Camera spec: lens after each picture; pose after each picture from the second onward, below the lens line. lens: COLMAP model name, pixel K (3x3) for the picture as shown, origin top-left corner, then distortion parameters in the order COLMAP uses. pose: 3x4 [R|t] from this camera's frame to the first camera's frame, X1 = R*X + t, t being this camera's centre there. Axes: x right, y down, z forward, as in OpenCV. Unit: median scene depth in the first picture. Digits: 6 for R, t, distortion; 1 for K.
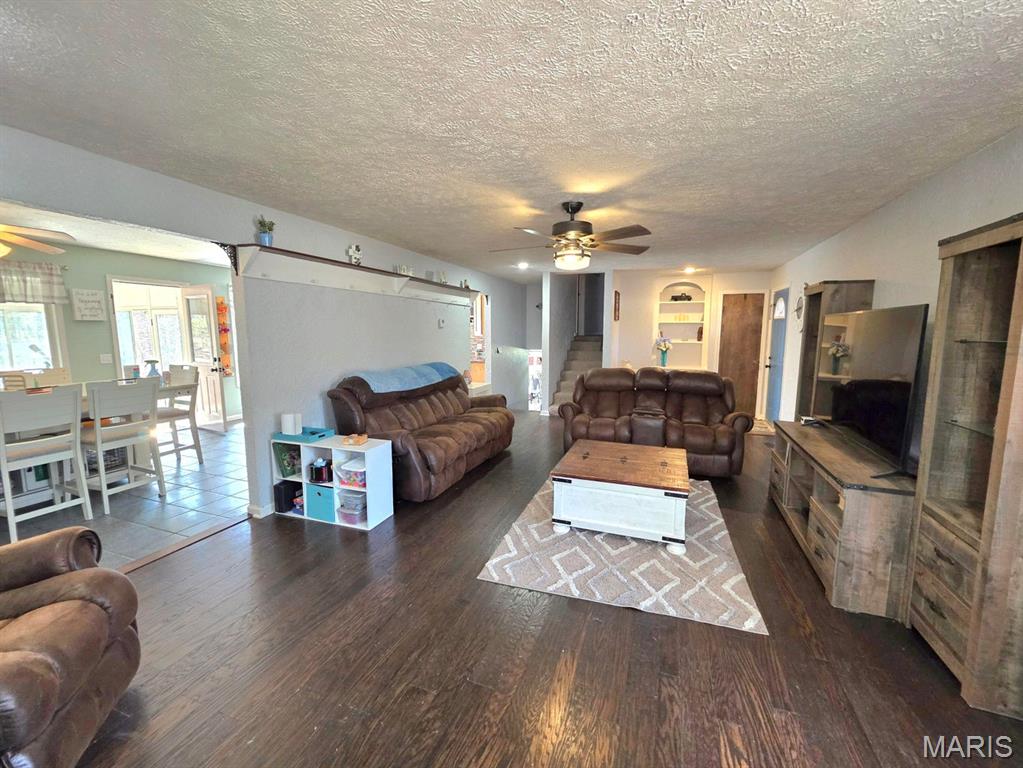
lens RADIAL K [[410.8, 0, 510.7], [0, 410.8, 379.9], [0, 0, 1]] dist [-0.001344, -0.000054]
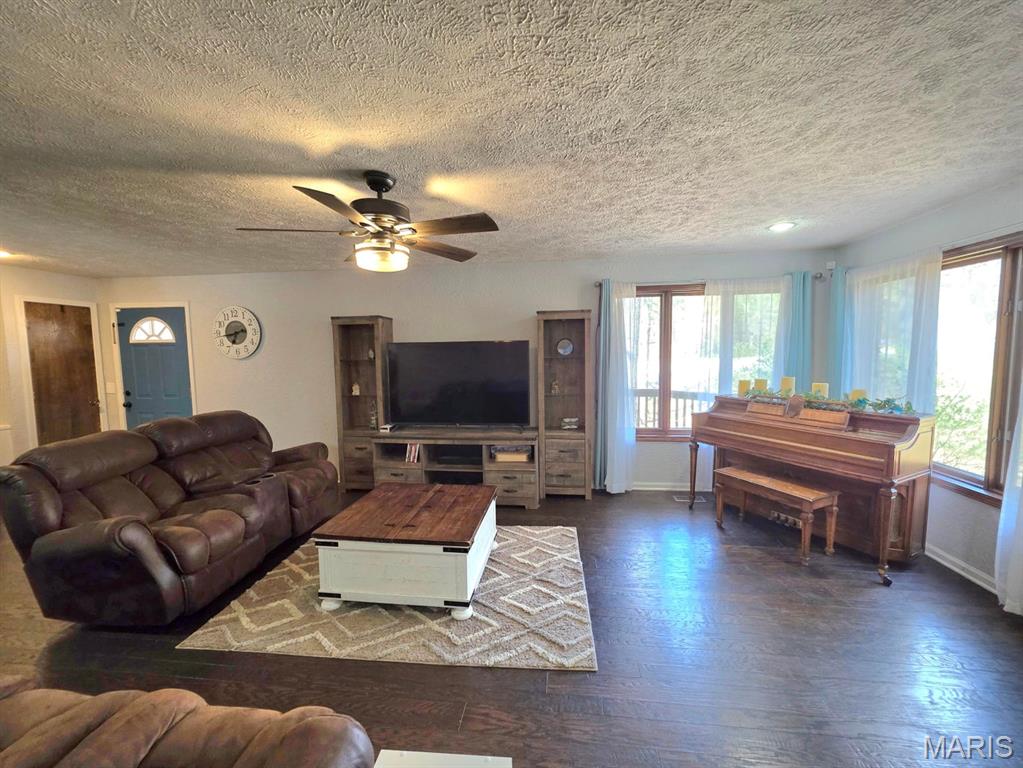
lens RADIAL K [[410.8, 0, 516.8], [0, 410.8, 384.0], [0, 0, 1]] dist [-0.001344, -0.000054]
pose [[-0.252844, -0.072025, 0.964822, -0.580323], [0.126241, 0.986244, 0.106708, -0.122481], [-0.959236, 0.148781, -0.240273, 0.959462]]
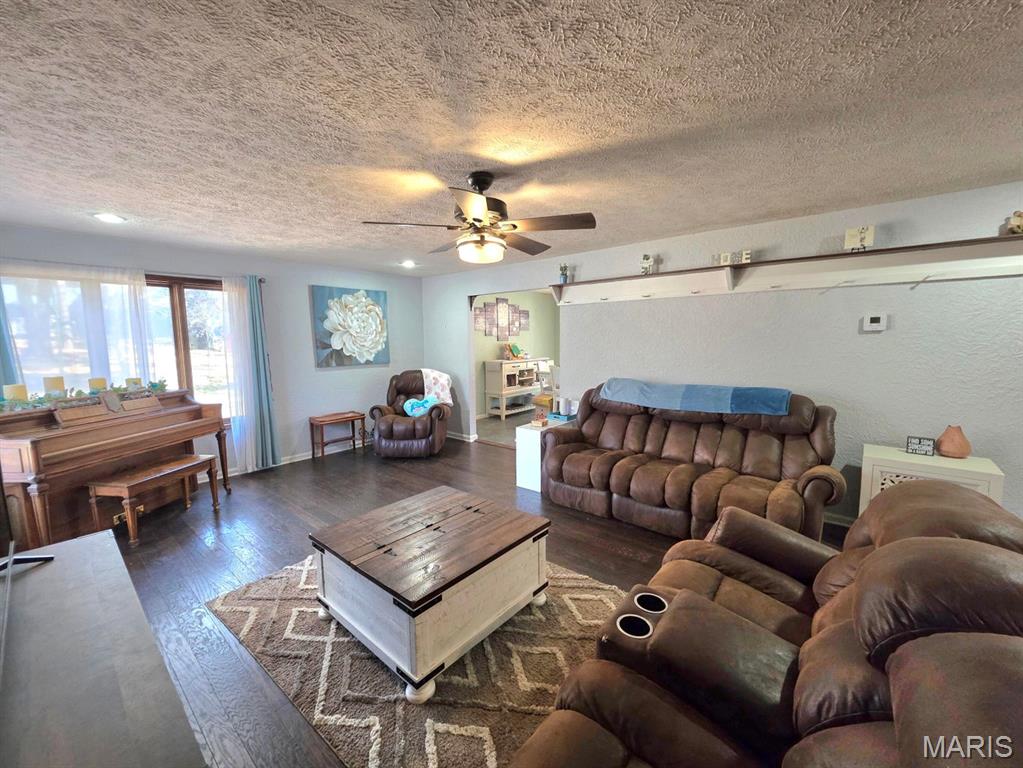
lens RADIAL K [[410.8, 0, 510.5], [0, 410.8, 384.1], [0, 0, 1]] dist [-0.001344, -0.000054]
pose [[-0.342510, 0.124111, -0.931280, 0.847348], [-0.099146, 0.980927, 0.167192, -0.180393], [0.934268, 0.149597, -0.323672, 1.301334]]
